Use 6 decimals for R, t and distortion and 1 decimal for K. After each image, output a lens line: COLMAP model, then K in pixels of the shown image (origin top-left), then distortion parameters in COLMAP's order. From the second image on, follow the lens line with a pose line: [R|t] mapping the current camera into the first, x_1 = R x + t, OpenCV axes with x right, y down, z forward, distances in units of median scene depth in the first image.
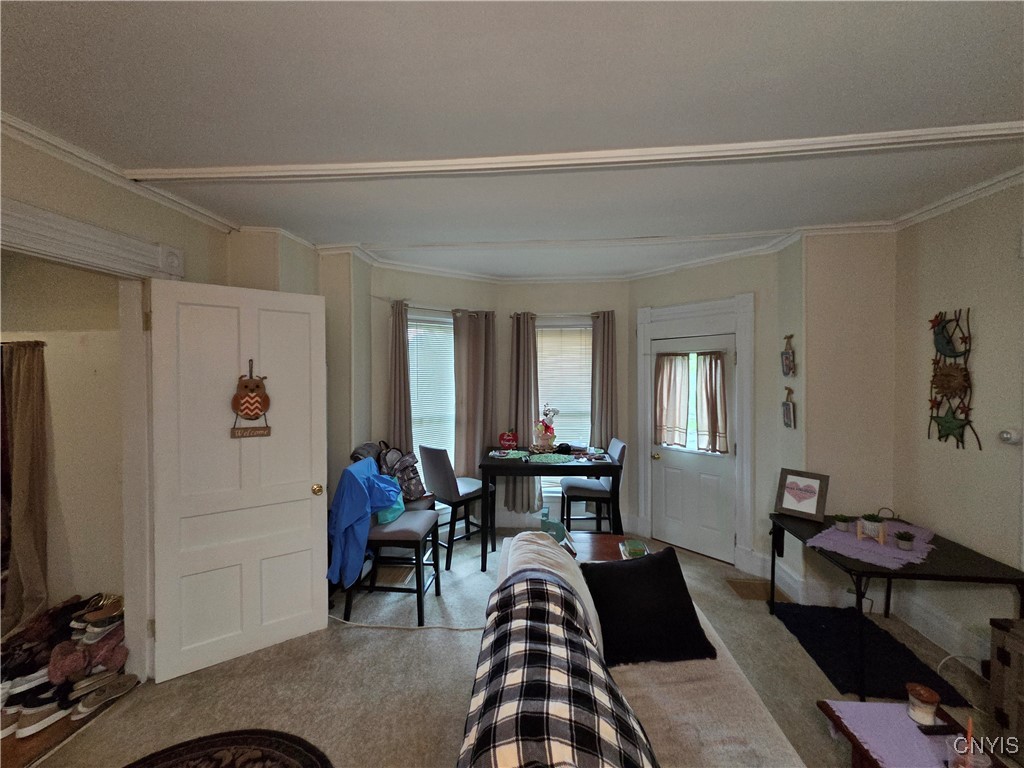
lens RADIAL K [[411.7, 0, 512.0], [0, 411.7, 384.0], [0, 0, 1]] dist [-0.000405, -0.000109]
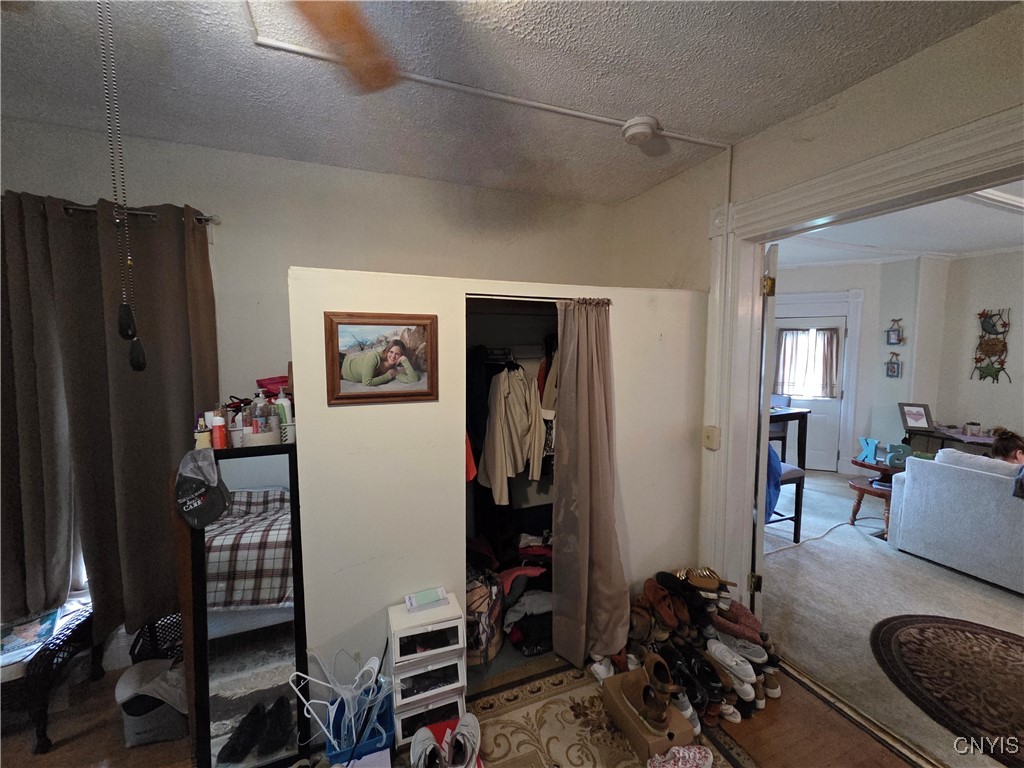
lens RADIAL K [[411.7, 0, 512.0], [0, 411.7, 384.0], [0, 0, 1]] dist [-0.000405, -0.000109]
pose [[0.885802, -0.040874, 0.462260, -1.643255], [0.009960, 0.997559, 0.069120, 0.007154], [-0.463956, -0.056623, 0.884047, 0.334172]]
